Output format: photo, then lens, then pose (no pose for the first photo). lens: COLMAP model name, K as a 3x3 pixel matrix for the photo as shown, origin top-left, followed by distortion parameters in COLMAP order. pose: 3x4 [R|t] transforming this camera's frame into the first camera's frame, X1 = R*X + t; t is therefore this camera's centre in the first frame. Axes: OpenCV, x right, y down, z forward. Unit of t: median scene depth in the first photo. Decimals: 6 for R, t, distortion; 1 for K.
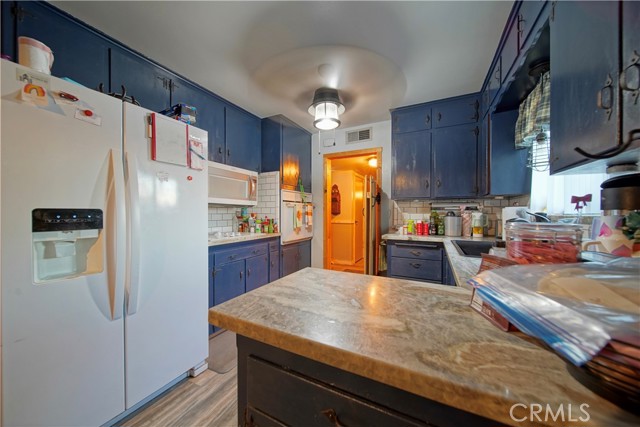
lens RADIAL K [[225.6, 0, 324.5], [0, 225.6, 215.7], [0, 0, 1]] dist [-0.002756, -0.000486]
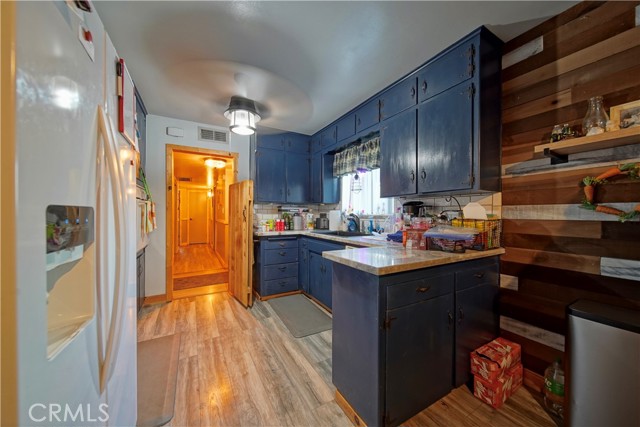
lens RADIAL K [[225.6, 0, 319.6], [0, 225.6, 213.9], [0, 0, 1]] dist [-0.002756, -0.000486]
pose [[0.578199, -0.005358, 0.815878, -0.519774], [0.013000, 0.999912, -0.002646, -0.005401], [-0.815792, 0.012136, 0.578218, 0.056895]]
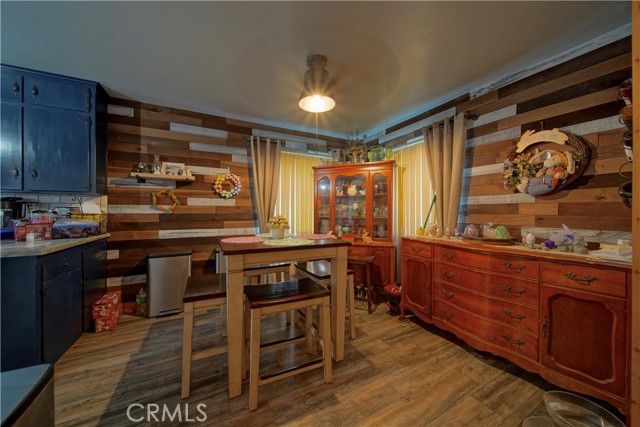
lens RADIAL K [[225.6, 0, 317.1], [0, 225.6, 212.5], [0, 0, 1]] dist [-0.002756, -0.000486]
pose [[-0.802268, -0.012361, 0.596837, -1.072229], [-0.000343, 0.999795, 0.020245, -0.011244], [-0.596964, 0.016037, -0.802107, 0.275909]]
